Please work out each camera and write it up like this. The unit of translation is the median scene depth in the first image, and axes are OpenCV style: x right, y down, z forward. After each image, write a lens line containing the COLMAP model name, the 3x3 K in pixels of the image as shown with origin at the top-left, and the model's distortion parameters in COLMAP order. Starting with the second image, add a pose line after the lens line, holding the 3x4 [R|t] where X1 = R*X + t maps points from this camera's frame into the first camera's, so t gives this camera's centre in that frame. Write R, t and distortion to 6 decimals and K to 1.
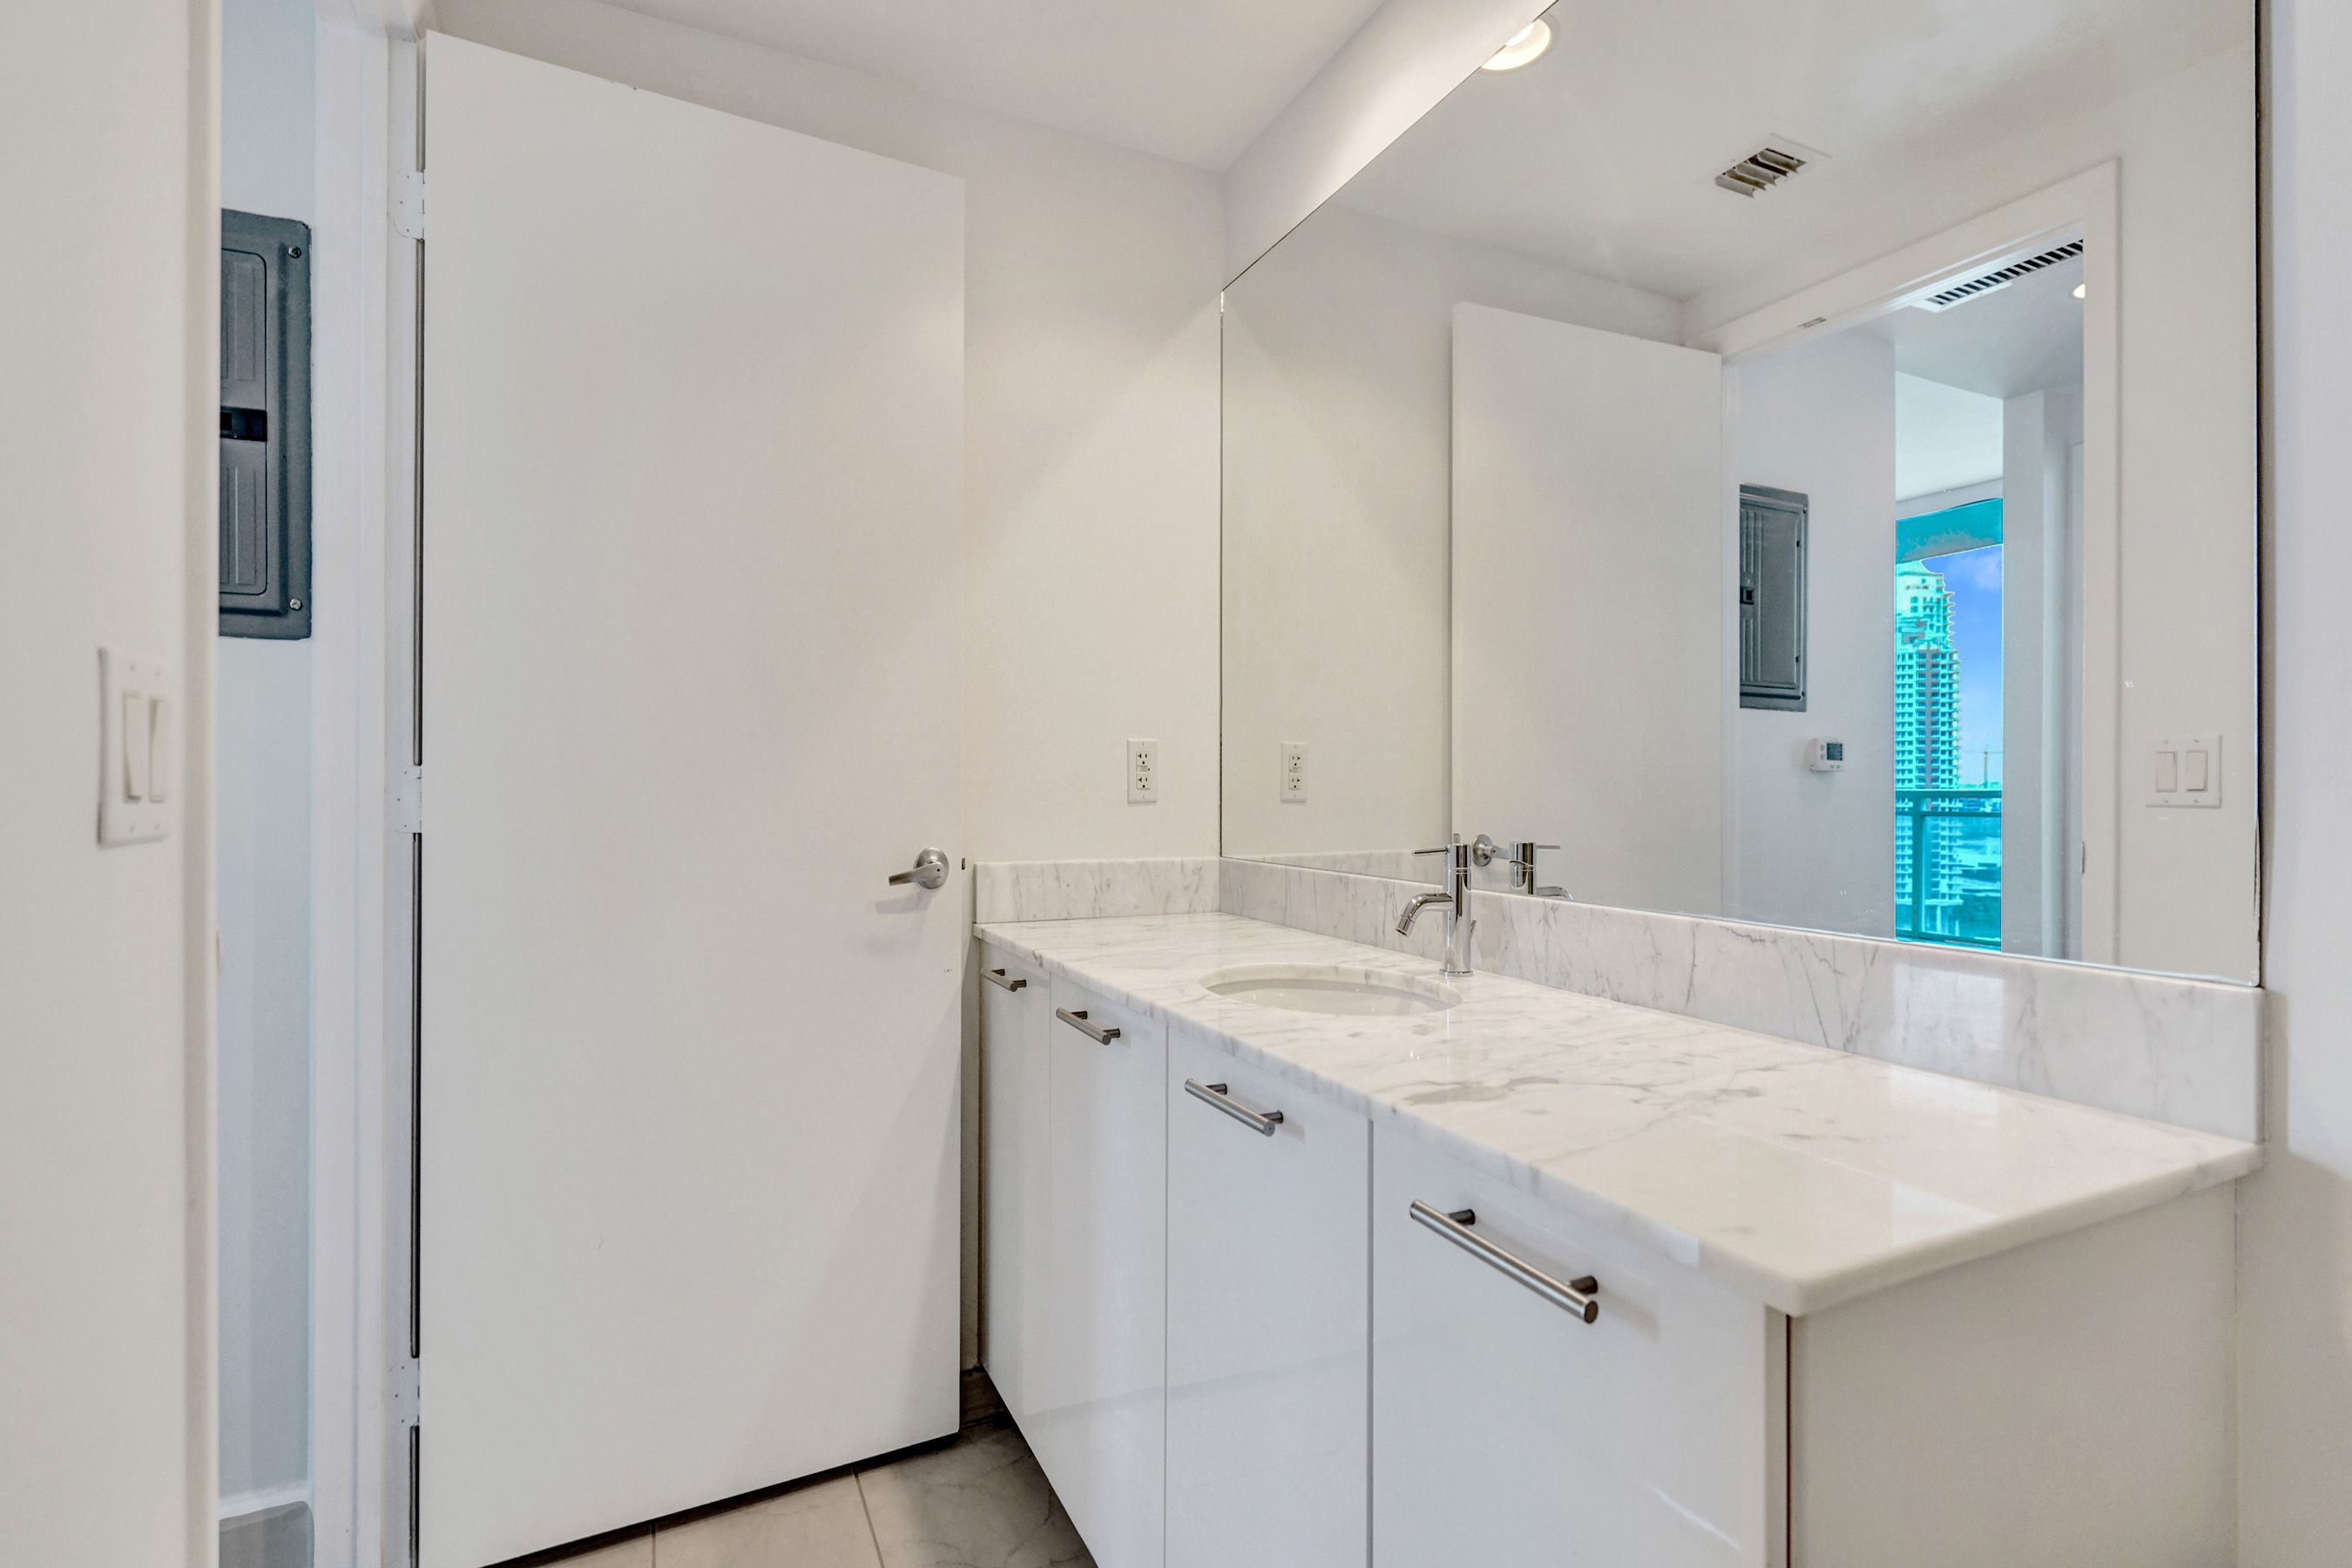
lens RADIAL K [[1088.8, 0, 1174.4], [0, 1088.8, 783.7], [0, 0, 1]] dist [-0.034241, 0.014587]
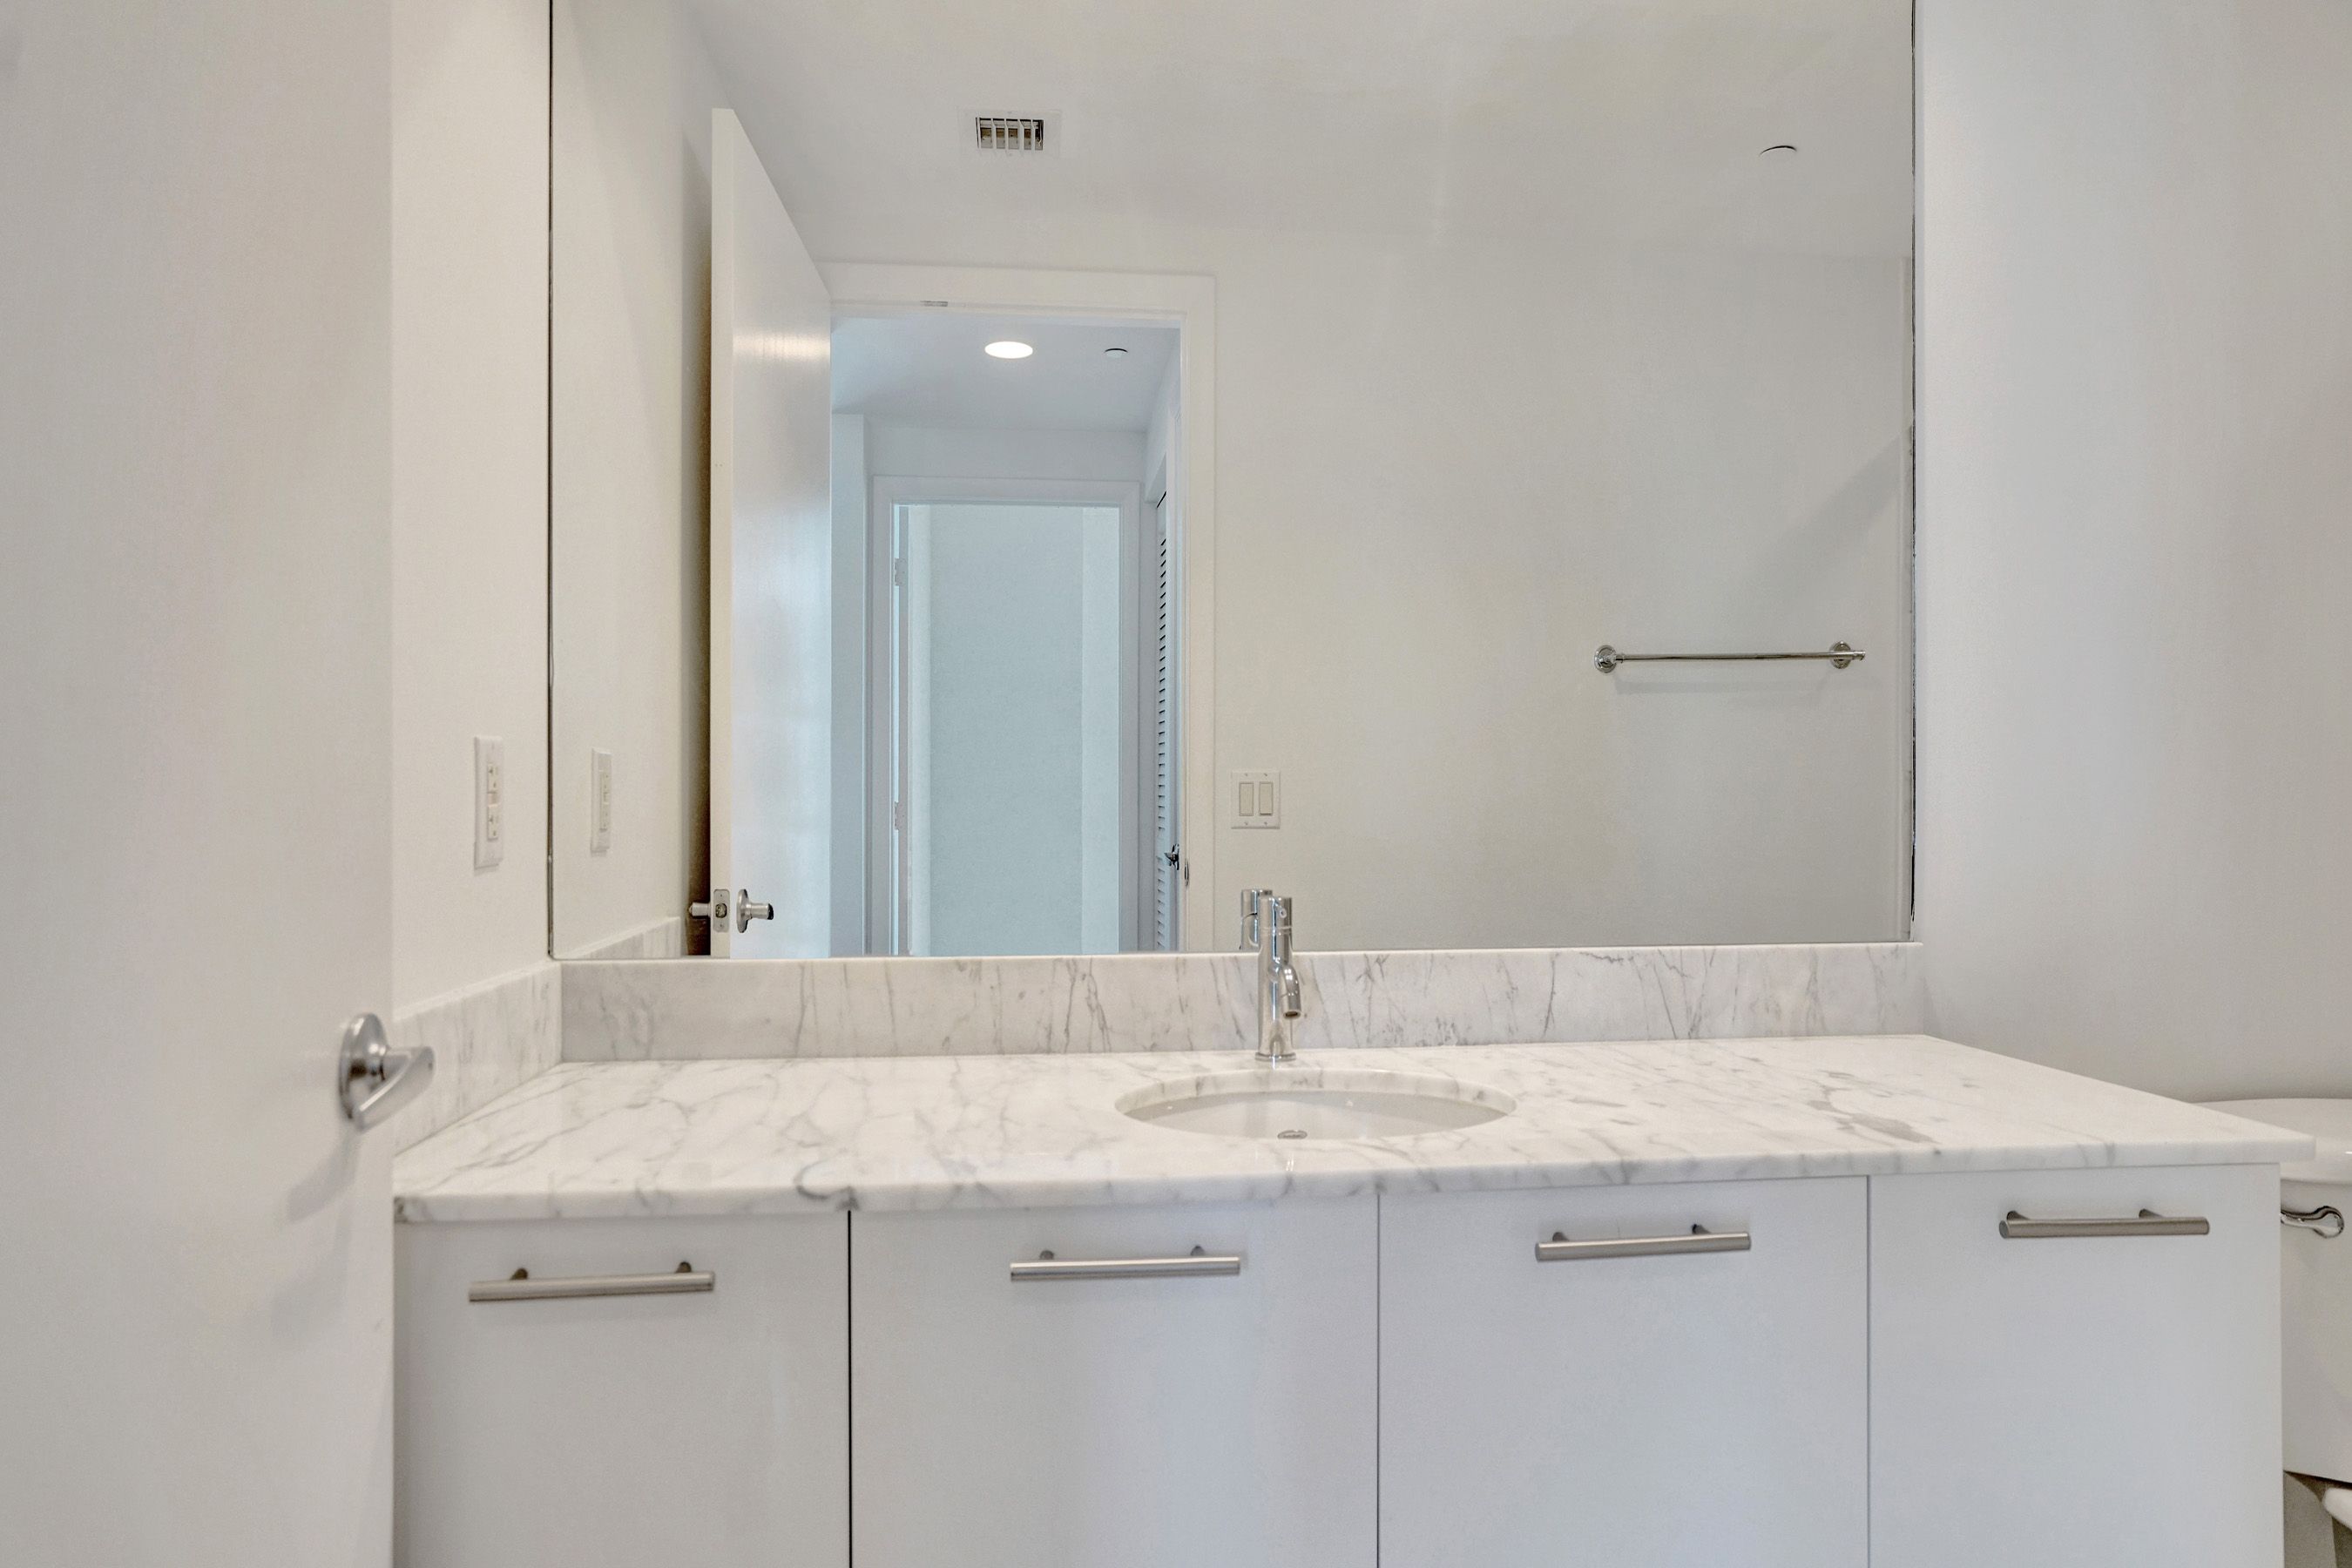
lens RADIAL K [[1352.7, 0, 1176.1], [0, 1352.7, 793.1], [0, 0, 1]] dist [-0.008096, 0.000482]
pose [[0.319759, 0.000892, 0.947498, -0.853412], [-0.000815, 0.999999, -0.000666, -0.025825], [-0.947498, -0.000559, 0.319760, 0.881681]]
